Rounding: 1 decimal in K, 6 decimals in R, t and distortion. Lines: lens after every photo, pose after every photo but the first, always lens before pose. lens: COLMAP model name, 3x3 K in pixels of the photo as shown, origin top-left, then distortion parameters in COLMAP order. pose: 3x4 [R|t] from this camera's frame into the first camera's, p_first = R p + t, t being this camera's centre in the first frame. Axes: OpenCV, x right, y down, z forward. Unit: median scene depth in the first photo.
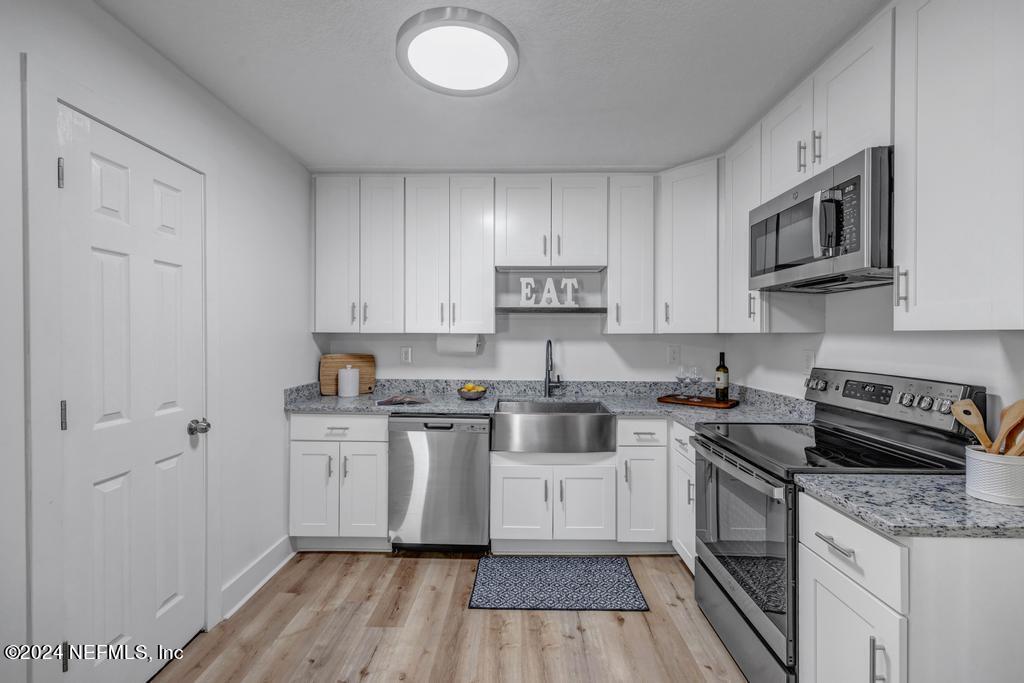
lens RADIAL K [[432.8, 0, 513.8], [0, 432.8, 336.5], [0, 0, 1]] dist [0.002703, -0.000013]
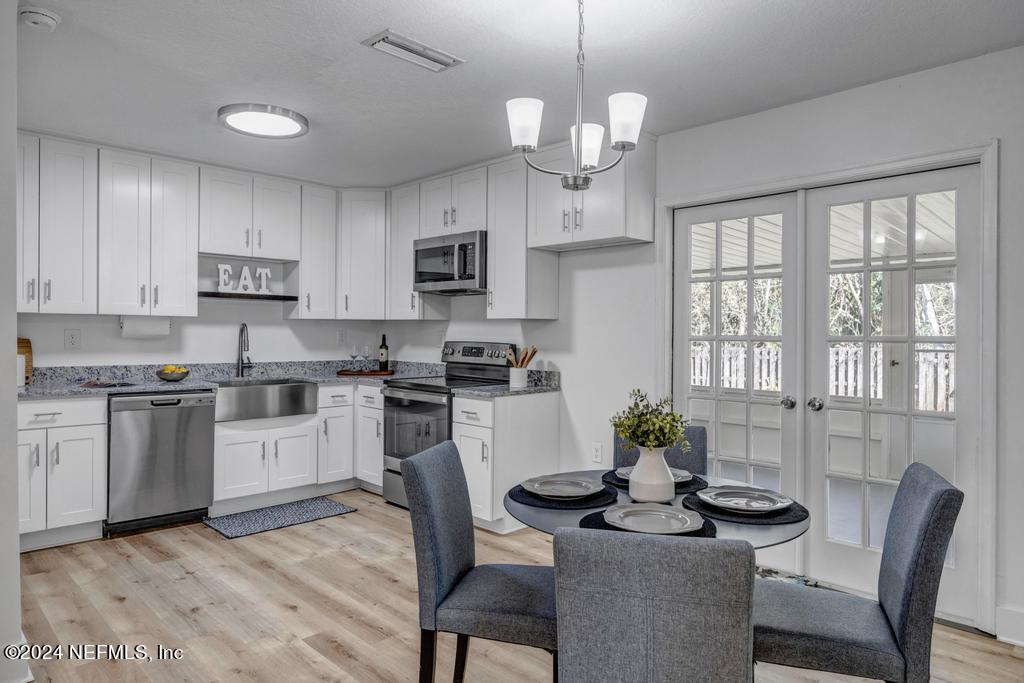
lens RADIAL K [[629.5, 0, 510.7], [0, 629.5, 337.5], [0, 0, 1]] dist [-0.013622, 0.001164]
pose [[0.695076, -0.003046, 0.718929, -0.681525], [-0.006804, 0.999918, 0.010815, 0.024476], [-0.718904, -0.012409, 0.694999, -0.663857]]
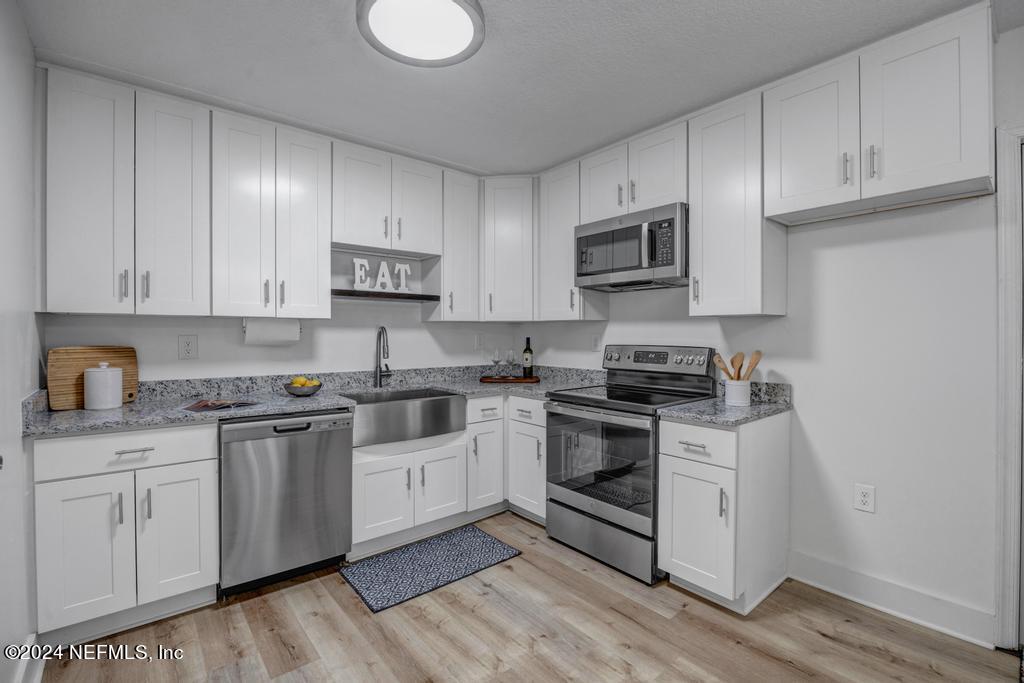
lens RADIAL K [[453.7, 0, 510.4], [0, 453.7, 338.0], [0, 0, 1]] dist [-0.022526, 0.001560]
pose [[0.758825, -0.009112, 0.651231, -0.412208], [0.003644, 0.999946, 0.009745, 0.027744], [-0.651284, -0.005022, 0.758817, 0.073907]]
